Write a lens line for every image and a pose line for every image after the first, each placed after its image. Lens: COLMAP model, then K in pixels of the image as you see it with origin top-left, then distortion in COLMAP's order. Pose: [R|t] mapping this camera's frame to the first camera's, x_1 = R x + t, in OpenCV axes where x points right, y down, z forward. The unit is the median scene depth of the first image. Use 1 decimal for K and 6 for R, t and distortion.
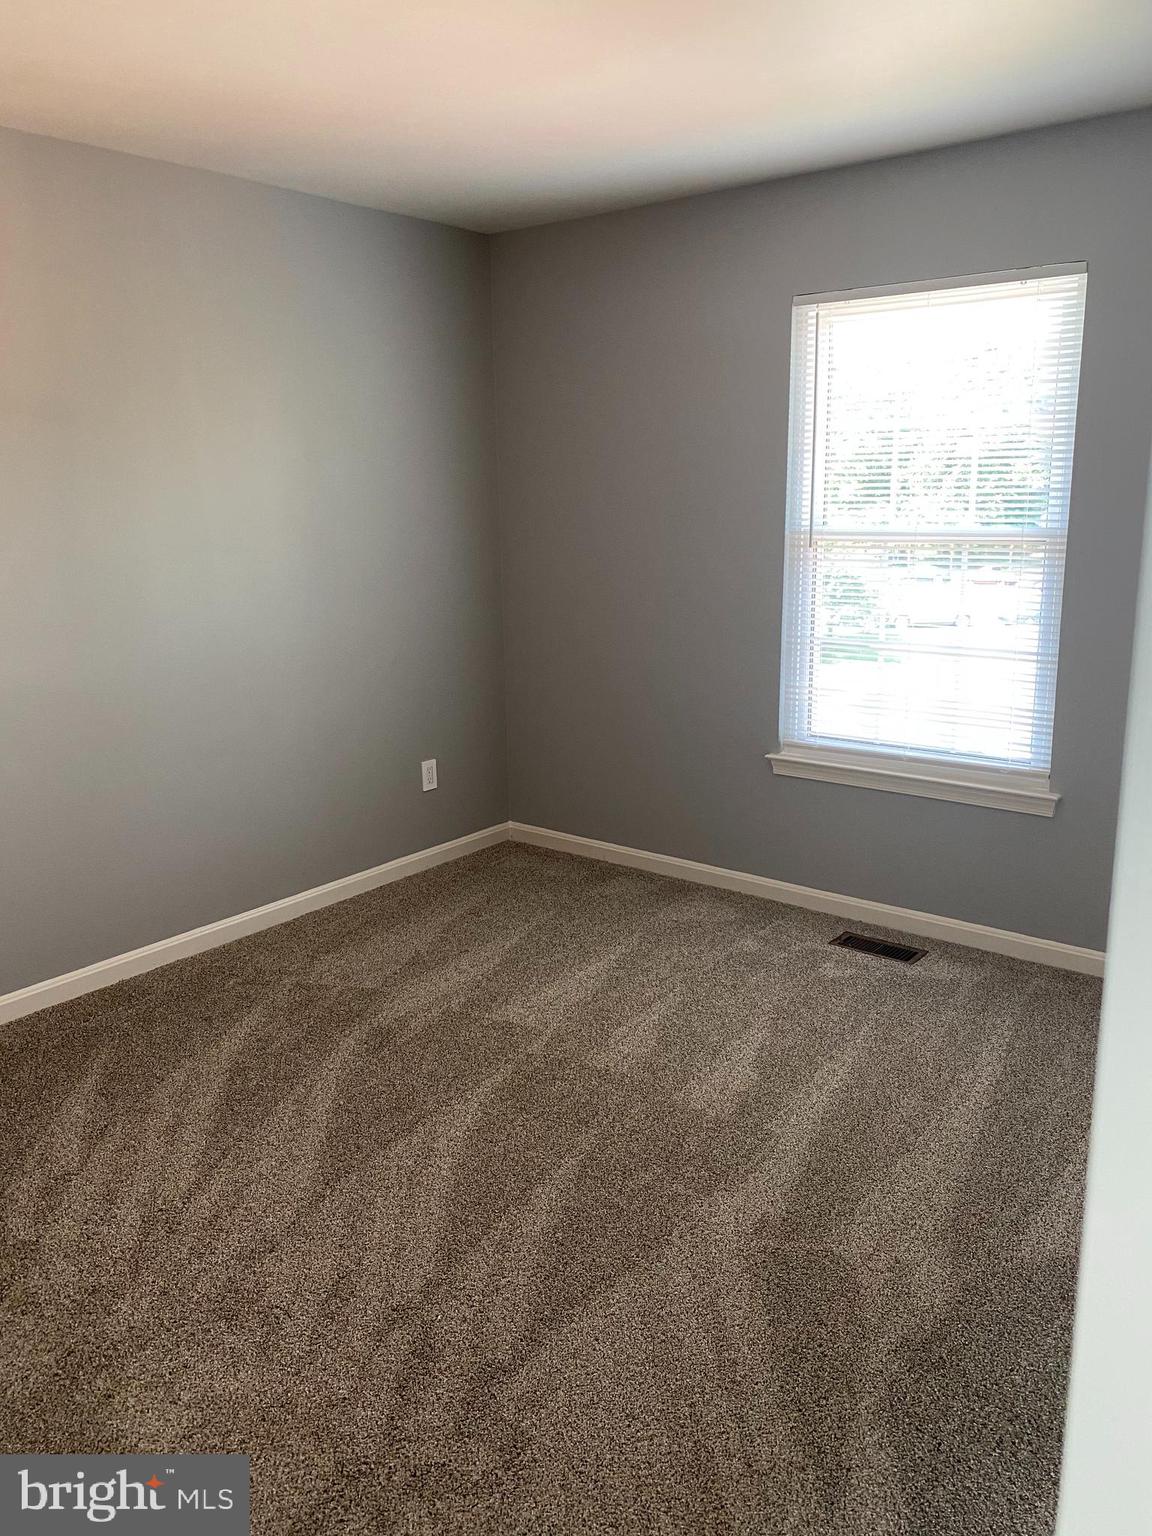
lens RADIAL K [[1171.1, 0, 576.0], [0, 1171.1, 768.0], [0, 0, 1]] dist [-0.008026, -0.002658]
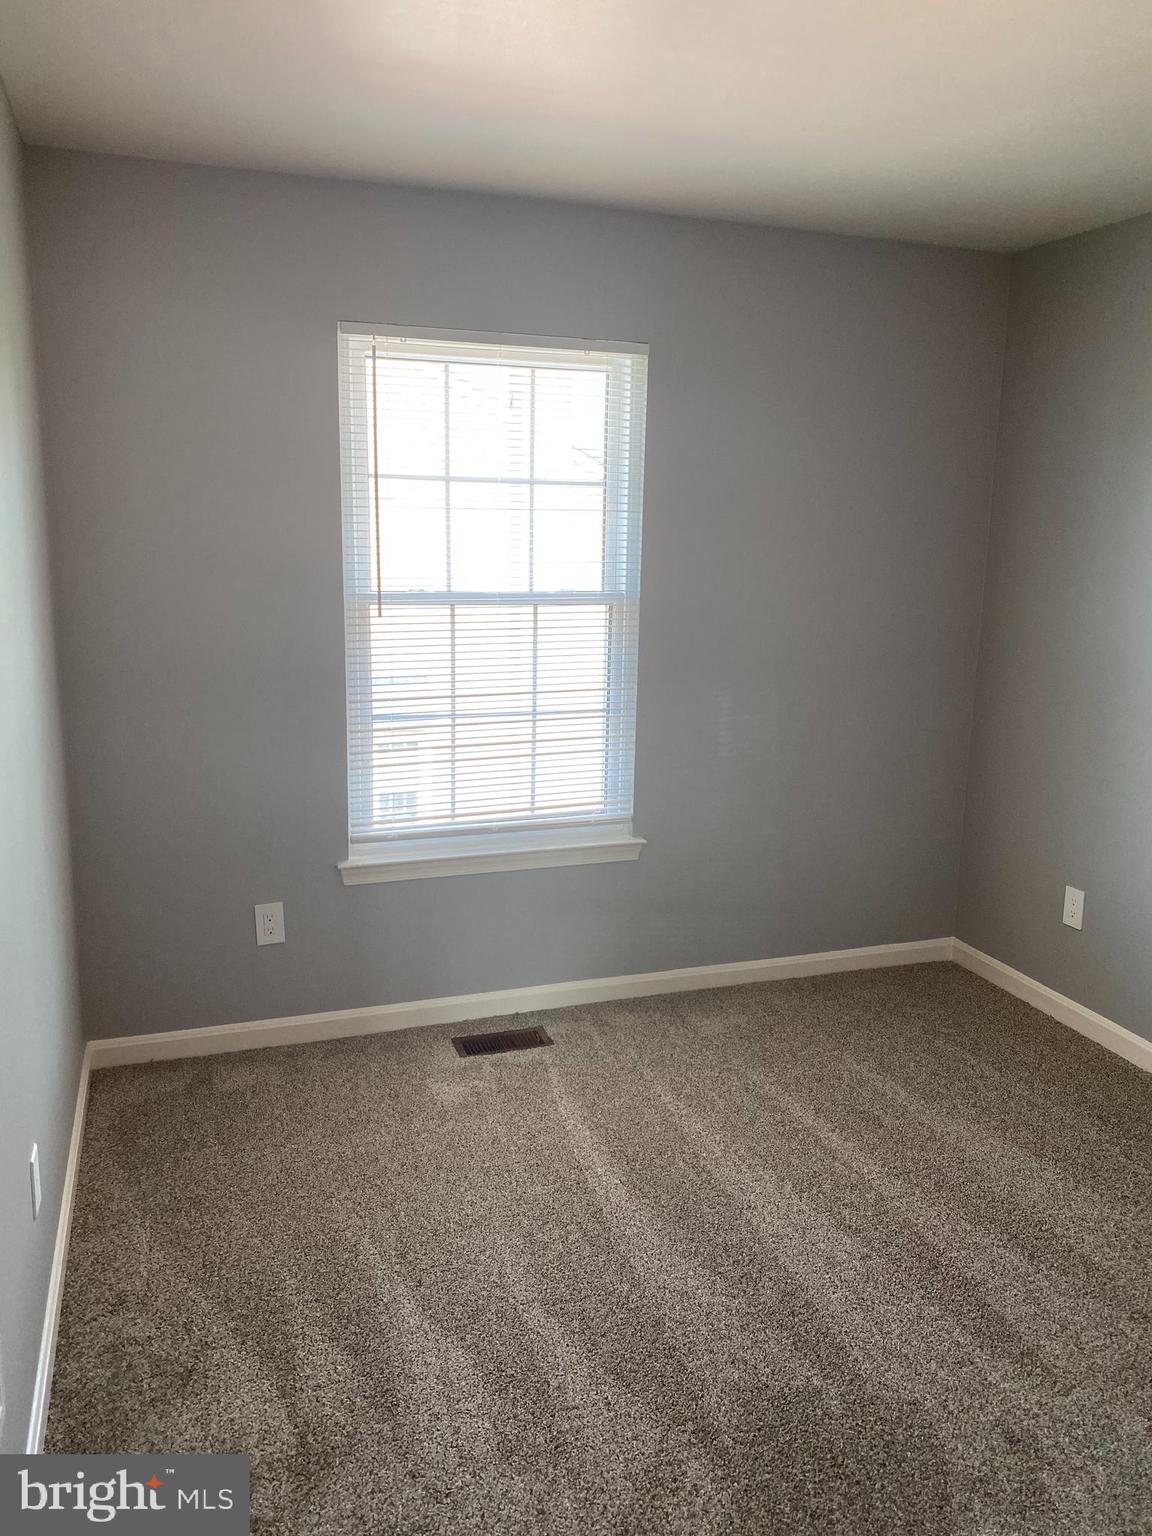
lens RADIAL K [[1171.1, 0, 576.0], [0, 1171.1, 768.0], [0, 0, 1]] dist [-0.008026, -0.002658]
pose [[0.523753, -0.138590, 0.840521, -0.460356], [0.185778, 0.981511, 0.046073, -0.090586], [-0.831366, 0.132020, 0.539816, 0.429692]]
